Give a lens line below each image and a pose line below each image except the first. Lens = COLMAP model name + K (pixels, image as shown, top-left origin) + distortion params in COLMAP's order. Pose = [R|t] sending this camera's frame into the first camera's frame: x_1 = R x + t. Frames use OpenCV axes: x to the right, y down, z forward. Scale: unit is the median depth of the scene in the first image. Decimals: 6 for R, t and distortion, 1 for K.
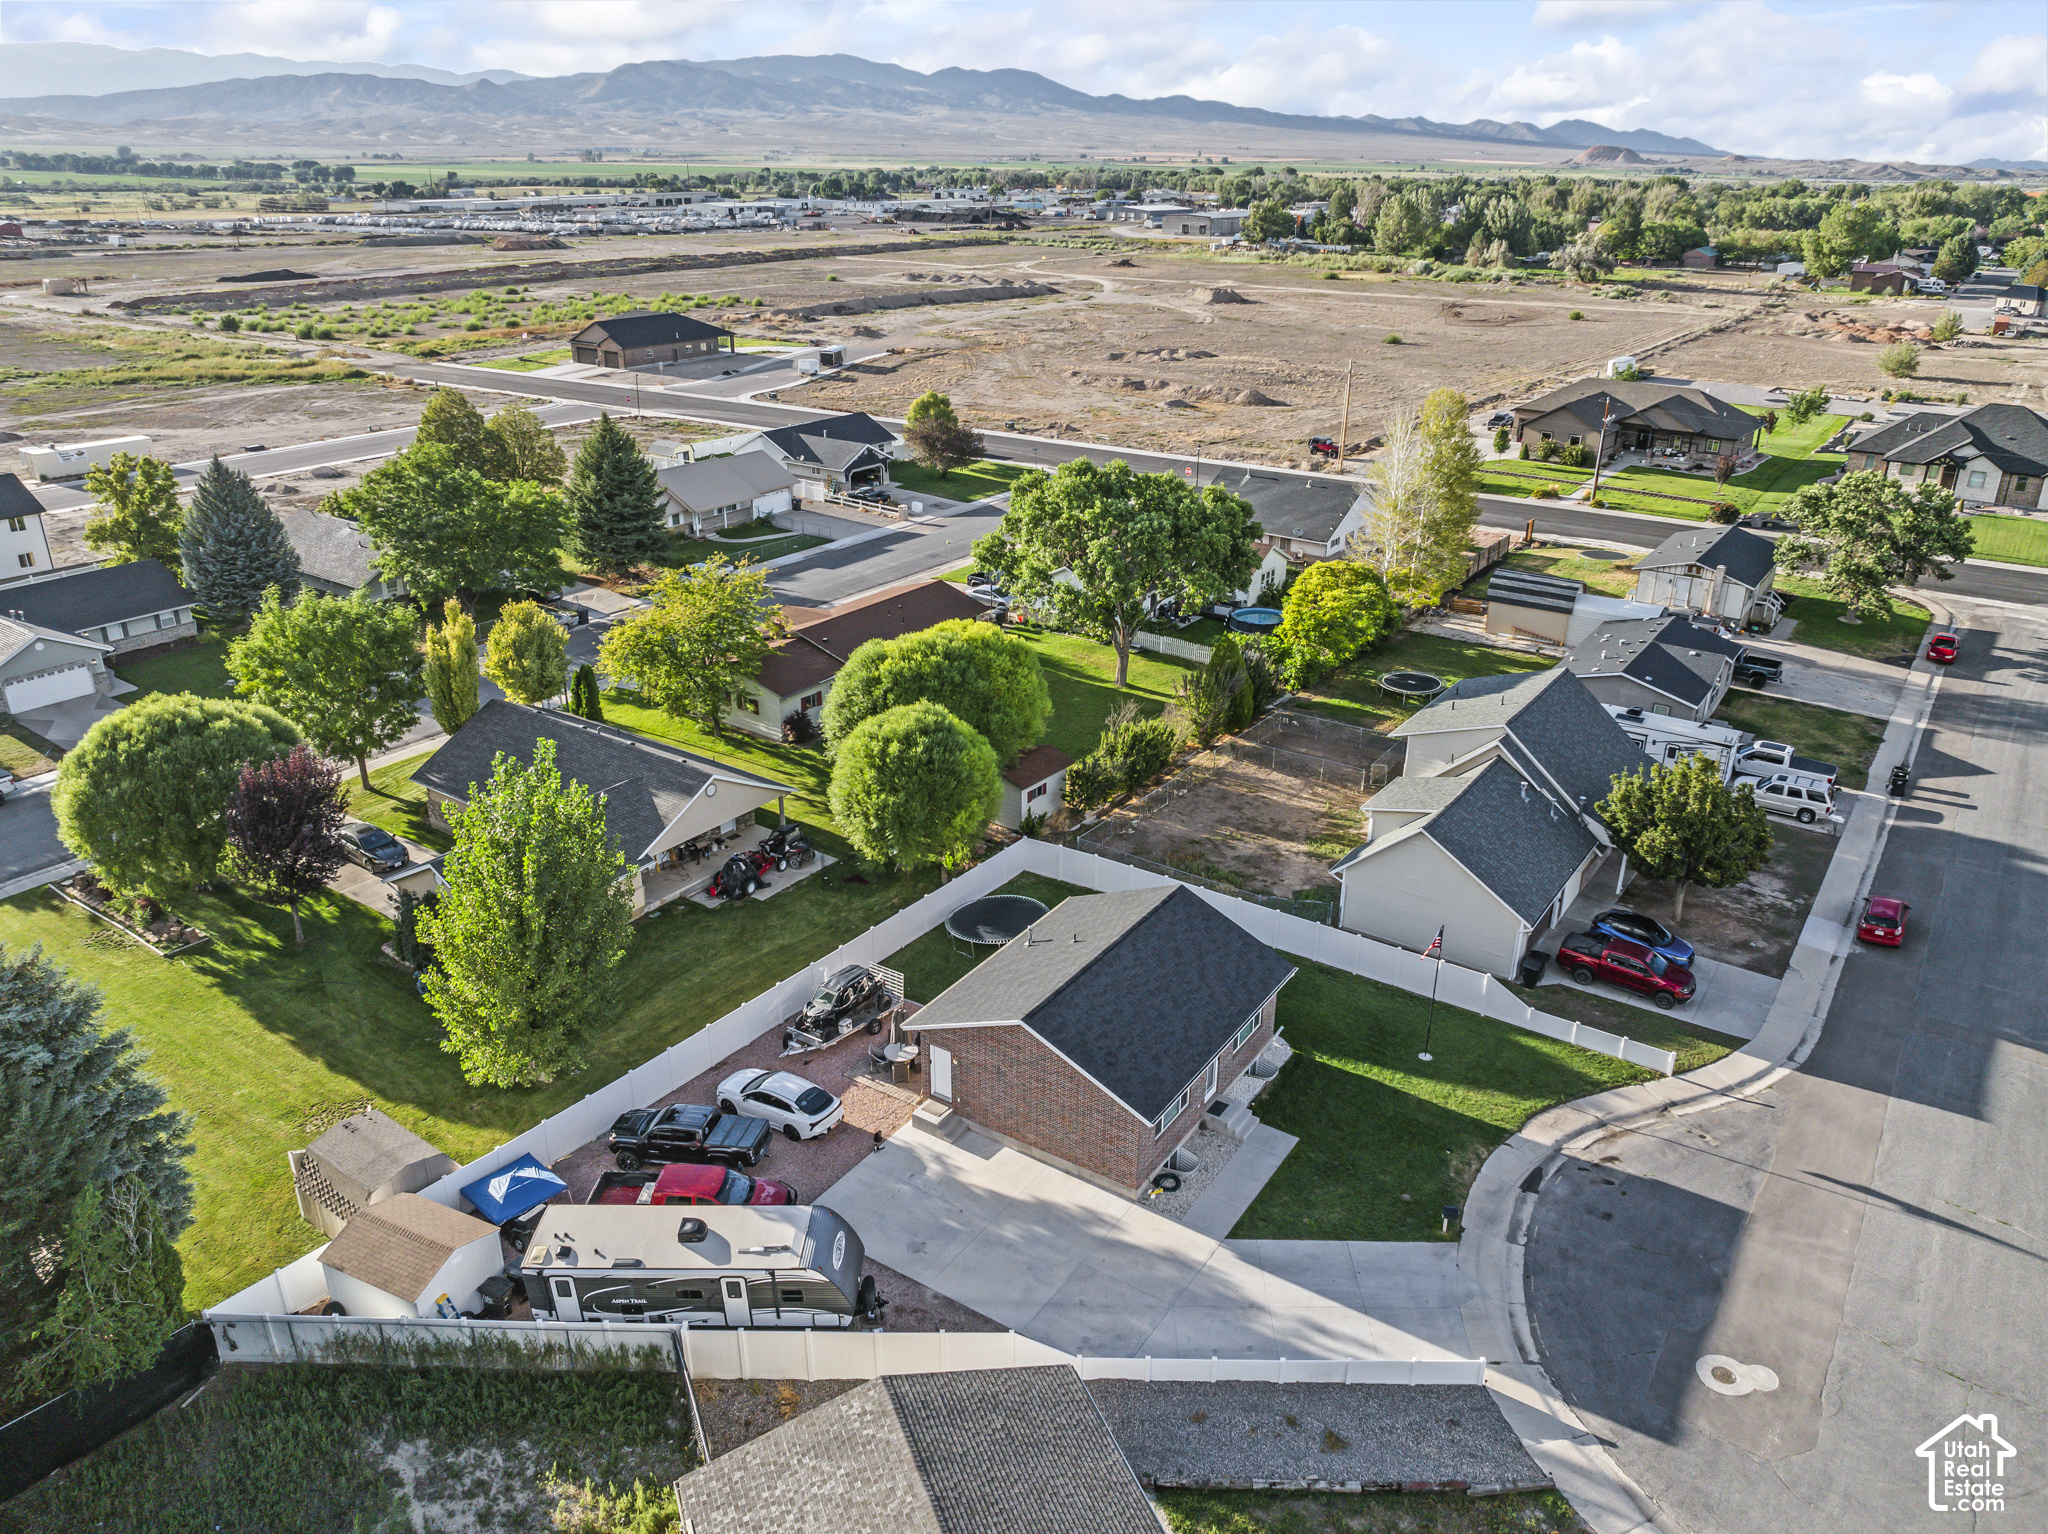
lens RADIAL K [[1440.6, 0, 1034.8], [0, 1440.6, 757.1], [0, 0, 1]] dist [-0.041218, 0.007472]
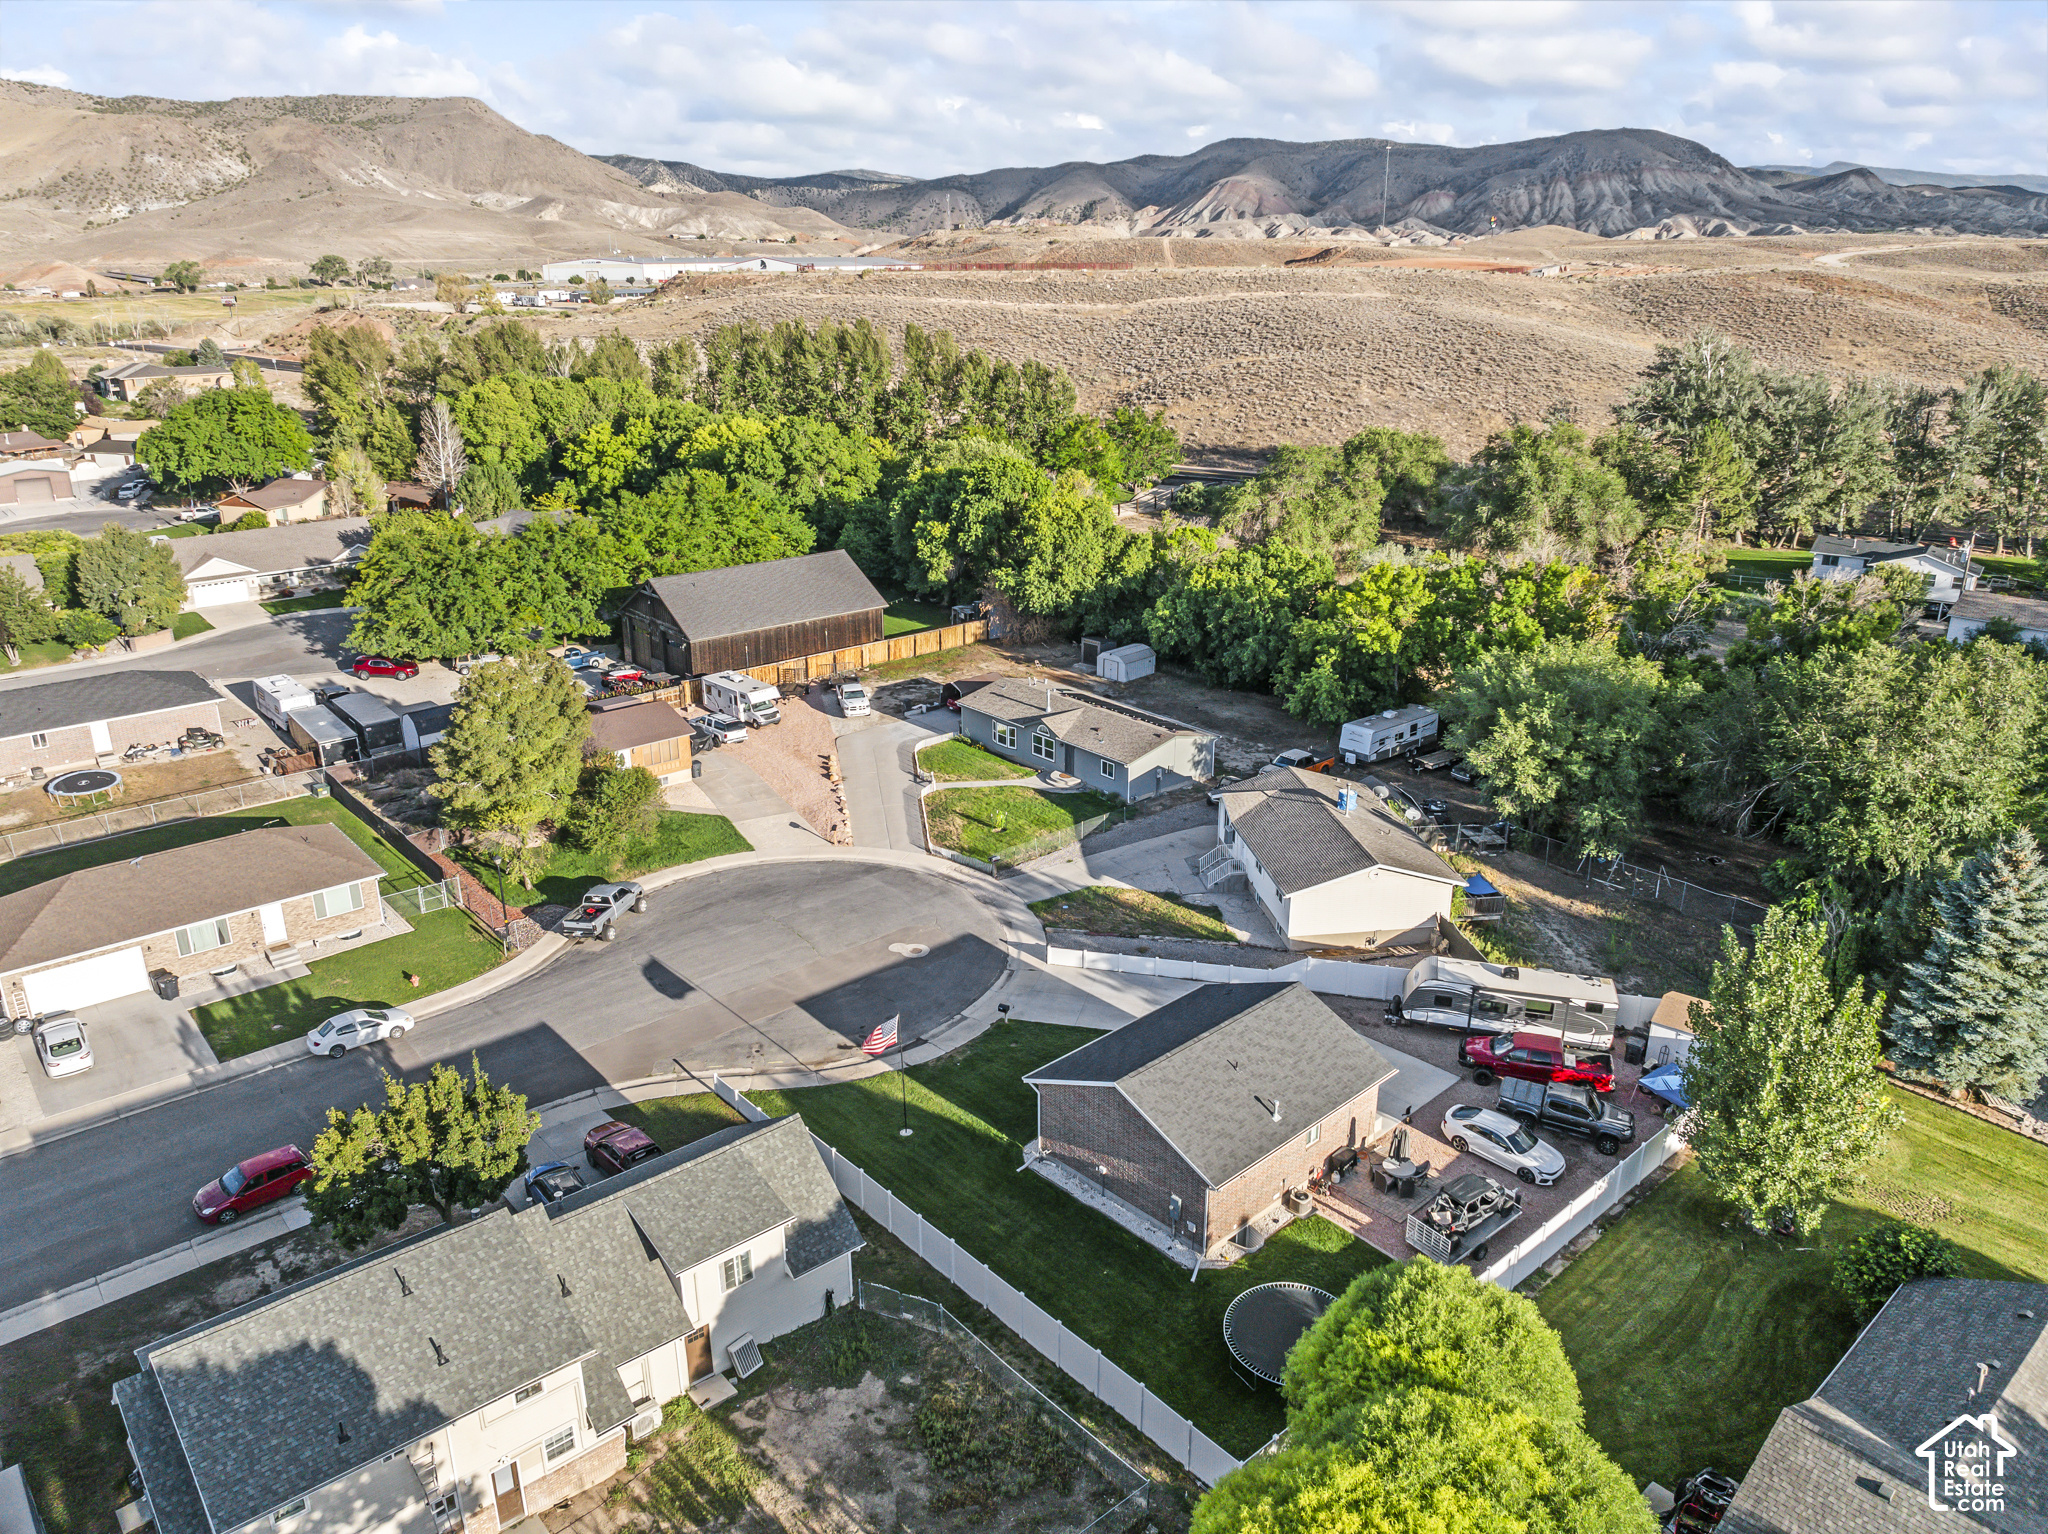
lens RADIAL K [[1439.0, 0, 1024.0], [0, 1439.0, 767.0], [0, 0, 1]] dist [-0.015319, -0.000421]
pose [[-0.971384, -0.085041, 0.221767, -0.035601], [0.088254, 0.737620, 0.669424, -0.749966], [-0.220508, 0.669840, -0.709007, 1.630332]]
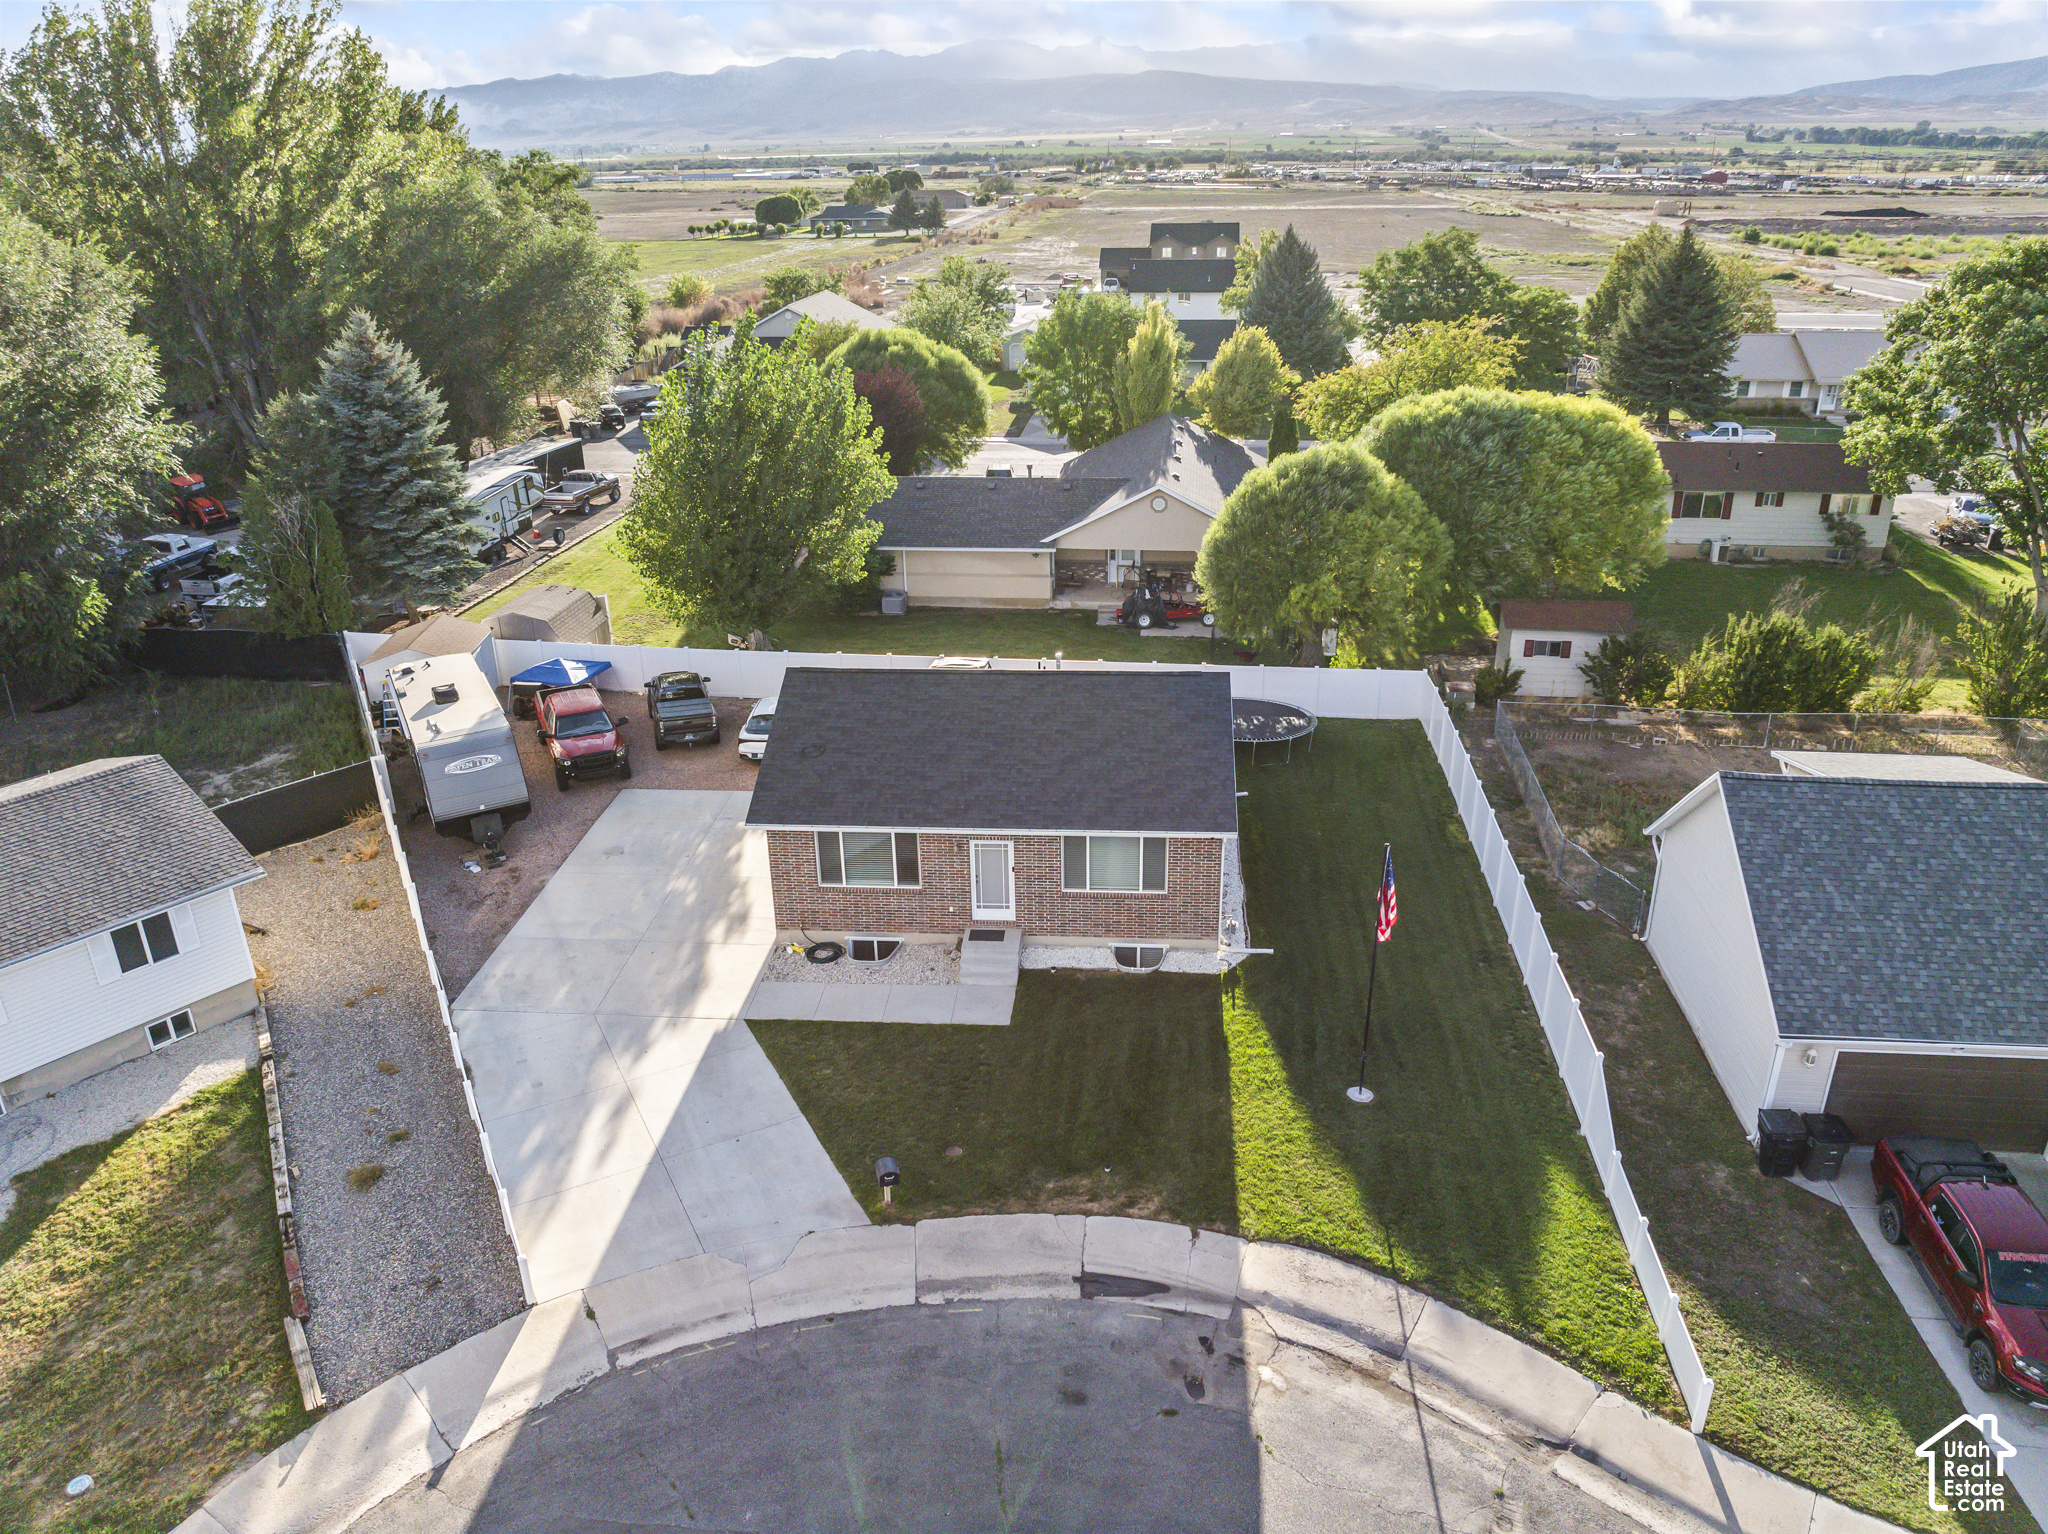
lens RADIAL K [[1440.6, 0, 1034.8], [0, 1440.6, 757.1], [0, 0, 1]] dist [-0.041218, 0.007472]
pose [[0.481487, 0.332722, -0.810843, 0.629000], [-0.323674, 0.927245, 0.188285, 0.031867], [0.814497, 0.171792, 0.554150, 0.604491]]
